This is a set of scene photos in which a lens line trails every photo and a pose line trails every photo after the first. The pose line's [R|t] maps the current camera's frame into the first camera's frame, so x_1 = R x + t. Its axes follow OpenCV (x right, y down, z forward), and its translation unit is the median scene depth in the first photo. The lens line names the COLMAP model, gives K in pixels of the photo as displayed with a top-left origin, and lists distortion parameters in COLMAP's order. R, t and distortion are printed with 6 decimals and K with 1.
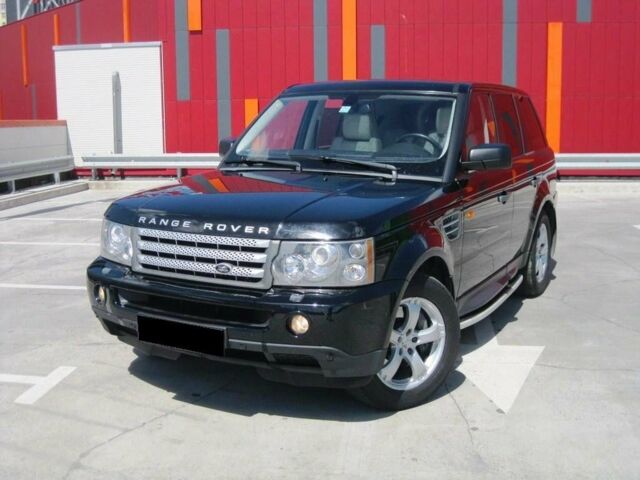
lens RADIAL K [[783.9, 0, 320.0], [0, 783.9, 240.0], [0, 0, 1]] dist [-0.171372, 0.004820]
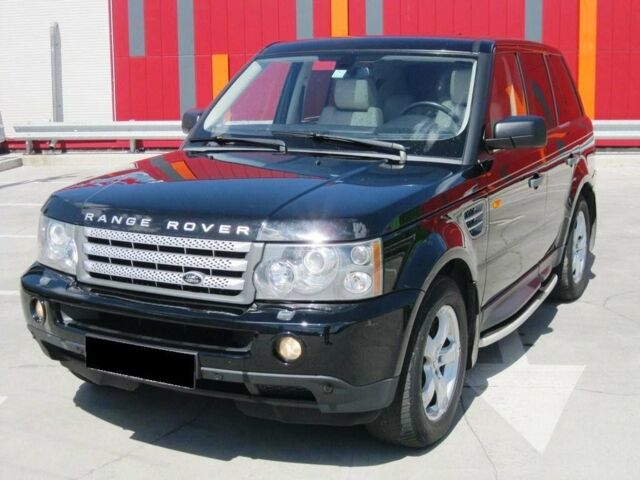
lens RADIAL K [[944.6, 0, 320.0], [0, 944.6, 240.0], [0, 0, 1]] dist [-0.185790, 0.031609]
pose [[0.999711, -0.010009, 0.021848, -0.013741], [0.009628, 0.999801, 0.017444, -0.017083], [-0.022018, -0.017229, 0.999609, 0.037897]]
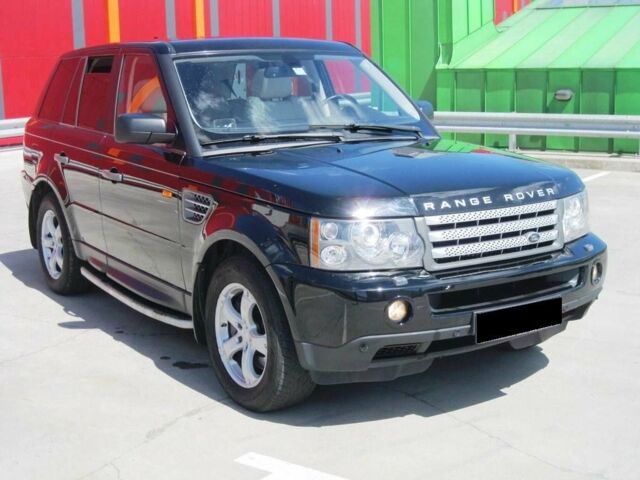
lens RADIAL K [[944.6, 0, 320.0], [0, 944.6, 240.0], [0, 0, 1]] dist [-0.185790, 0.031609]
pose [[0.469032, -0.173430, 0.865986, -1.160530], [0.159802, 0.981011, 0.109915, -0.119902], [-0.868604, 0.086833, 0.487840, 0.631676]]
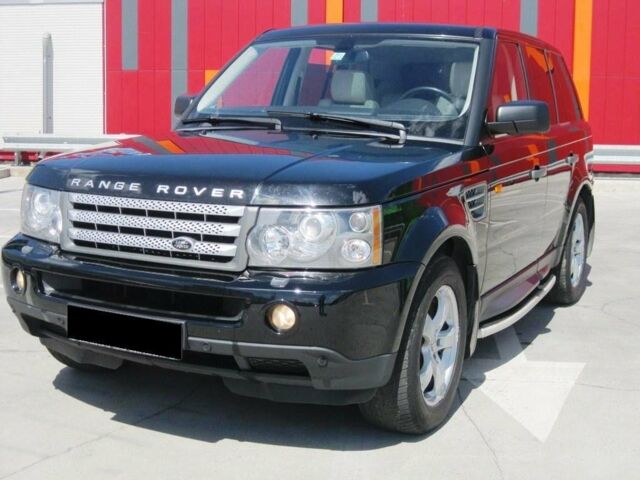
lens RADIAL K [[944.6, 0, 320.0], [0, 944.6, 240.0], [0, 0, 1]] dist [-0.185790, 0.031609]
pose [[0.999268, 0.014412, 0.035435, -0.021411], [-0.013806, 0.999755, -0.017275, 0.043668], [-0.035675, 0.016774, 0.999223, 0.079861]]
